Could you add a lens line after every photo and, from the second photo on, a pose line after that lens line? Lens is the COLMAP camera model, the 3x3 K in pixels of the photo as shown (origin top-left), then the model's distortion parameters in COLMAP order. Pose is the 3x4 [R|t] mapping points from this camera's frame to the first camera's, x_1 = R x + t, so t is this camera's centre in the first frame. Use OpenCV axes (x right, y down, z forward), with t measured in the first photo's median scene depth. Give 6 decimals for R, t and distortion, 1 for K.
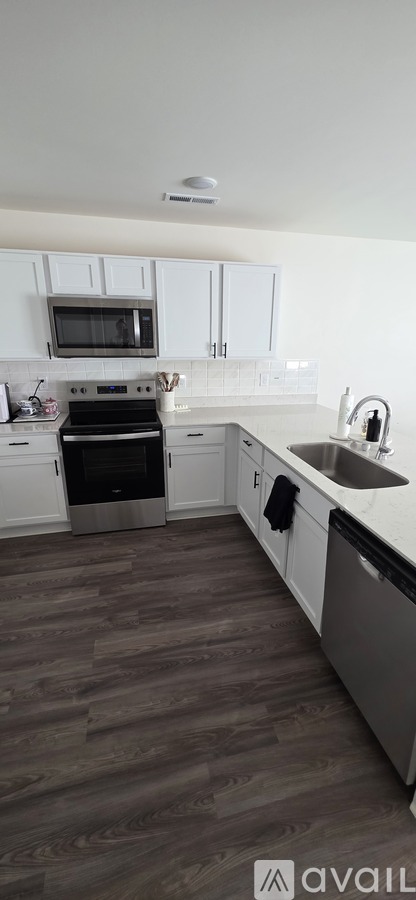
lens RADIAL K [[358.2, 0, 210.6], [0, 358.2, 454.6], [0, 0, 1]] dist [-0.003857, 0.001120]
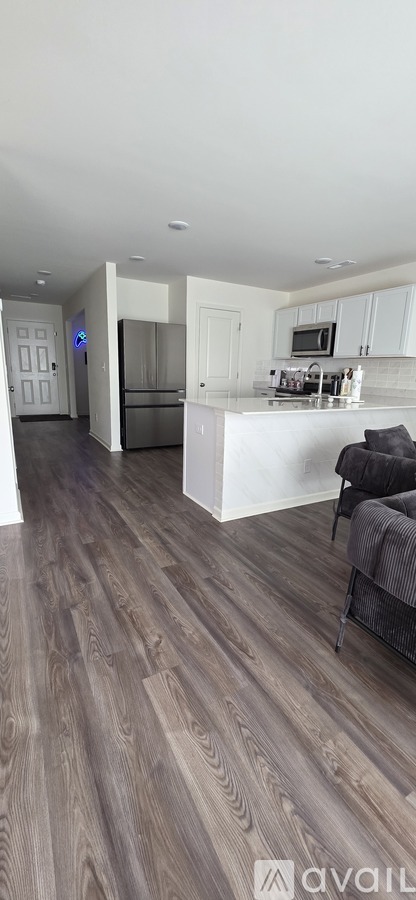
lens RADIAL K [[358.2, 0, 208.7], [0, 358.2, 458.3], [0, 0, 1]] dist [-0.003857, 0.001120]
pose [[0.255061, 0.231213, -0.938874, 1.500810], [-0.337142, 0.931320, 0.137762, 0.149053], [0.906244, 0.281396, 0.315495, 0.090311]]
